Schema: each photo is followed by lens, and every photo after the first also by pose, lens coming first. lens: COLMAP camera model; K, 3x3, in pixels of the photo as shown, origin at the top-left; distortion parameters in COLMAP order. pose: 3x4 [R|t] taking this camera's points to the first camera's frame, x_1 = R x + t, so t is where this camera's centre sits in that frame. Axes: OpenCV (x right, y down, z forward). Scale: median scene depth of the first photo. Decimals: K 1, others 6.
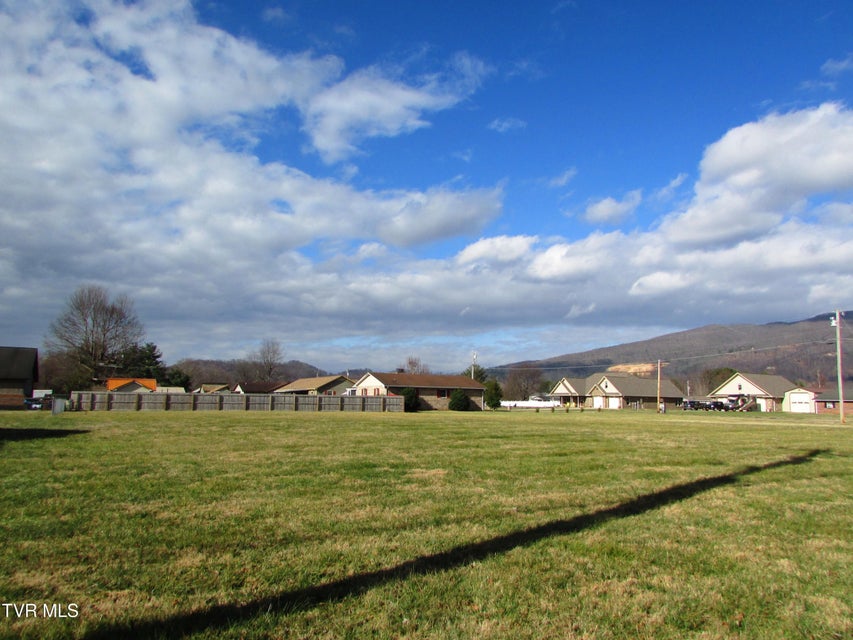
lens RADIAL K [[597.5, 0, 422.7], [0, 597.5, 313.2], [0, 0, 1]] dist [-0.036476, 0.007141]
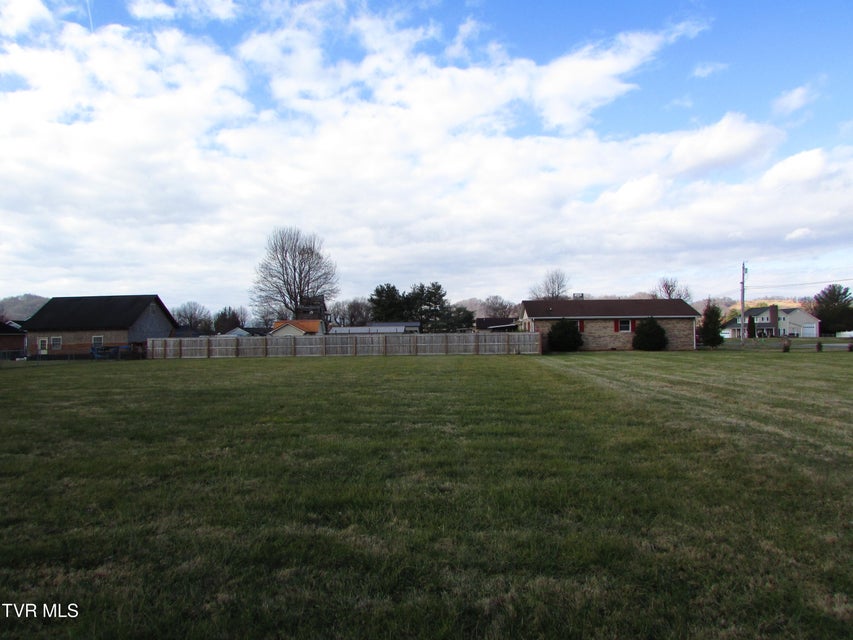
lens RADIAL K [[597.5, 0, 474.8], [0, 597.5, 311.9], [0, 0, 1]] dist [-0.036476, 0.007141]
pose [[0.868798, -0.039318, -0.493603, 0.099975], [0.092714, 0.992130, 0.084160, 0.020366], [0.486409, -0.118882, 0.865606, 0.147810]]
